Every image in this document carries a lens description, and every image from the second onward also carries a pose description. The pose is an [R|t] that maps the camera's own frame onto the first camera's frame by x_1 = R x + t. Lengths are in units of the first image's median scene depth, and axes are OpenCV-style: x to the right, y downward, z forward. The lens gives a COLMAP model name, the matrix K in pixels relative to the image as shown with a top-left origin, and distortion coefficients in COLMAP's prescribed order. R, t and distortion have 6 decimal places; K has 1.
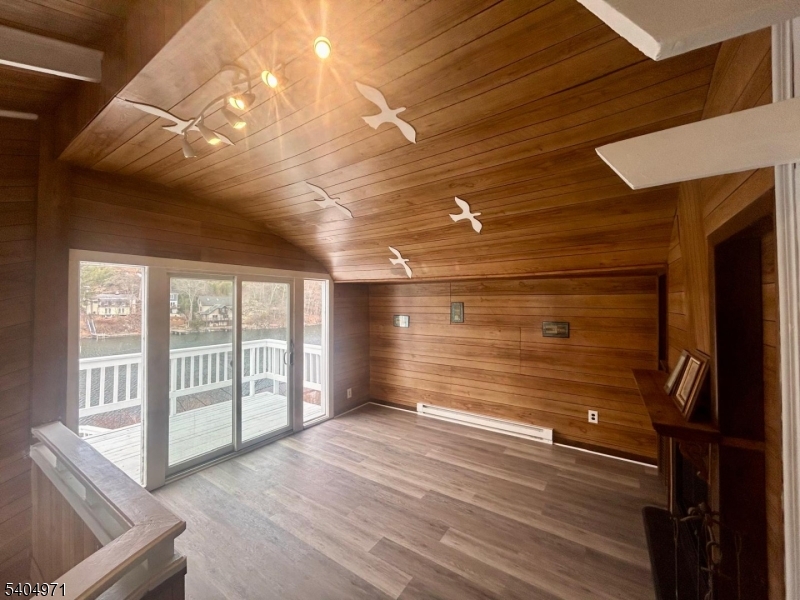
lens RADIAL K [[321.0, 0, 399.4], [0, 321.0, 300.0], [0, 0, 1]] dist [0.001946, 0.000370]
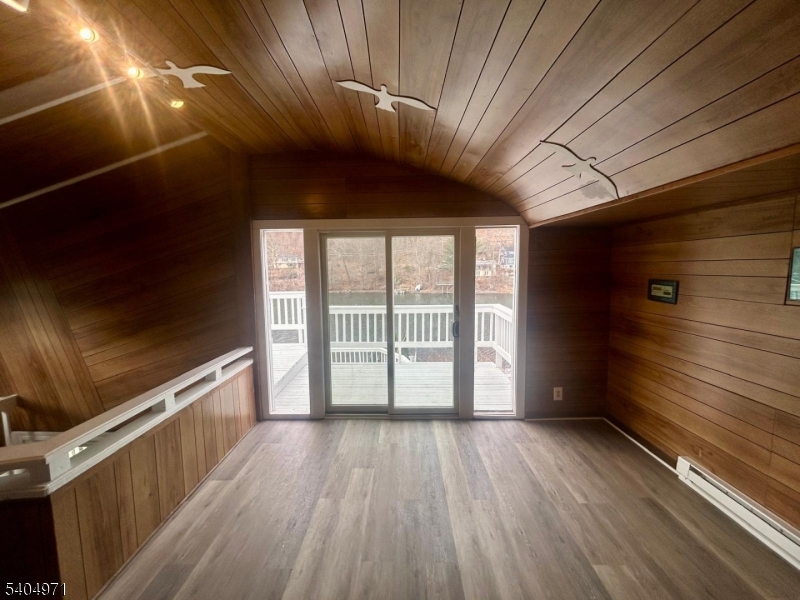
lens RADIAL K [[321.0, 0, 398.7], [0, 321.0, 301.2], [0, 0, 1]] dist [0.001946, 0.000370]
pose [[0.543512, 0.078173, -0.835753, 0.249709], [0.020543, 0.994117, 0.106345, 0.021787], [0.839150, -0.074969, 0.538709, 0.438454]]
